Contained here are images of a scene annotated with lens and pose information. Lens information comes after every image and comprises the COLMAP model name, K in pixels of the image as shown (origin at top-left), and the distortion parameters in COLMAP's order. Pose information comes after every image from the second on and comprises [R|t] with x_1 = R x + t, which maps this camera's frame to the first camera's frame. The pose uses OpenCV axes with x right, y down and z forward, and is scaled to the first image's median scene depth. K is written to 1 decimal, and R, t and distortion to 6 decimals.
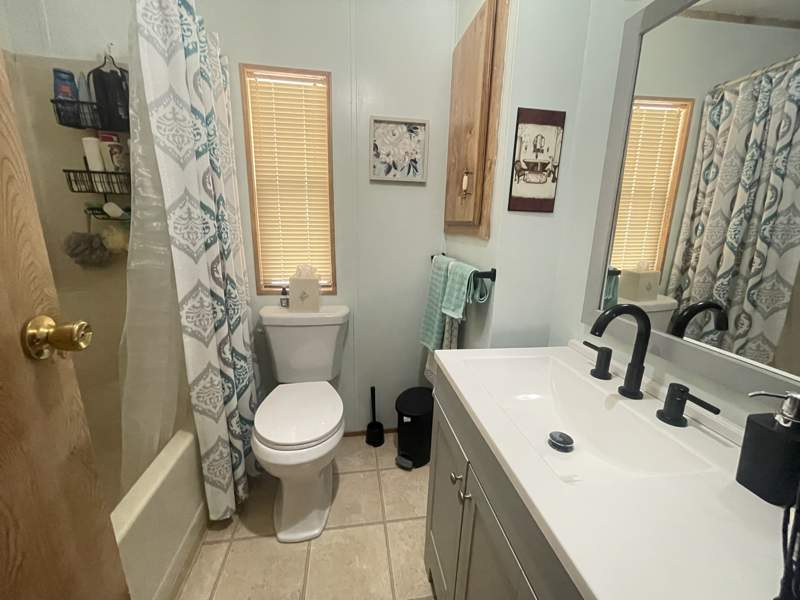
lens RADIAL K [[323.9, 0, 400.0], [0, 323.9, 300.0], [0, 0, 1]] dist [0.000112, -0.000003]
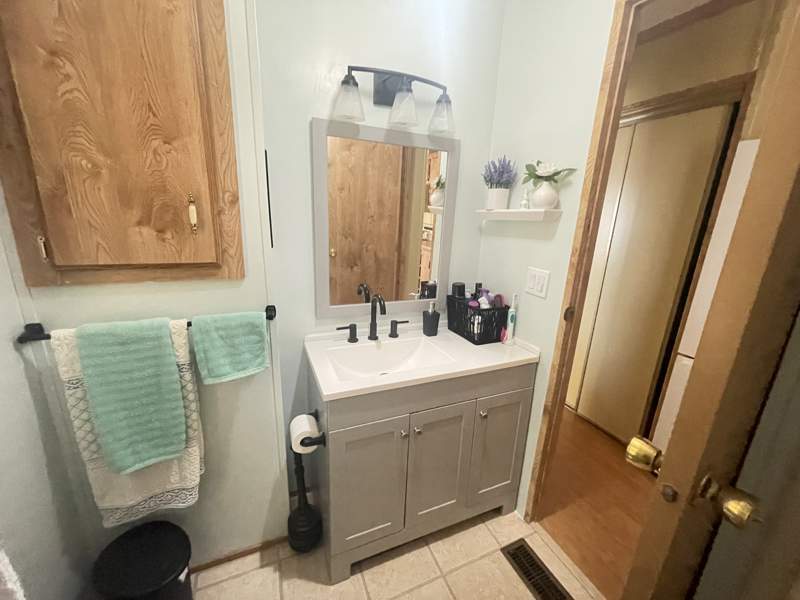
lens RADIAL K [[323.9, 0, 400.0], [0, 323.9, 300.0], [0, 0, 1]] dist [0.000112, -0.000003]
pose [[-0.260496, -0.272466, 0.926231, -0.997018], [0.182437, 0.928179, 0.324348, -0.490143], [-0.948082, 0.253470, -0.192079, 1.080954]]
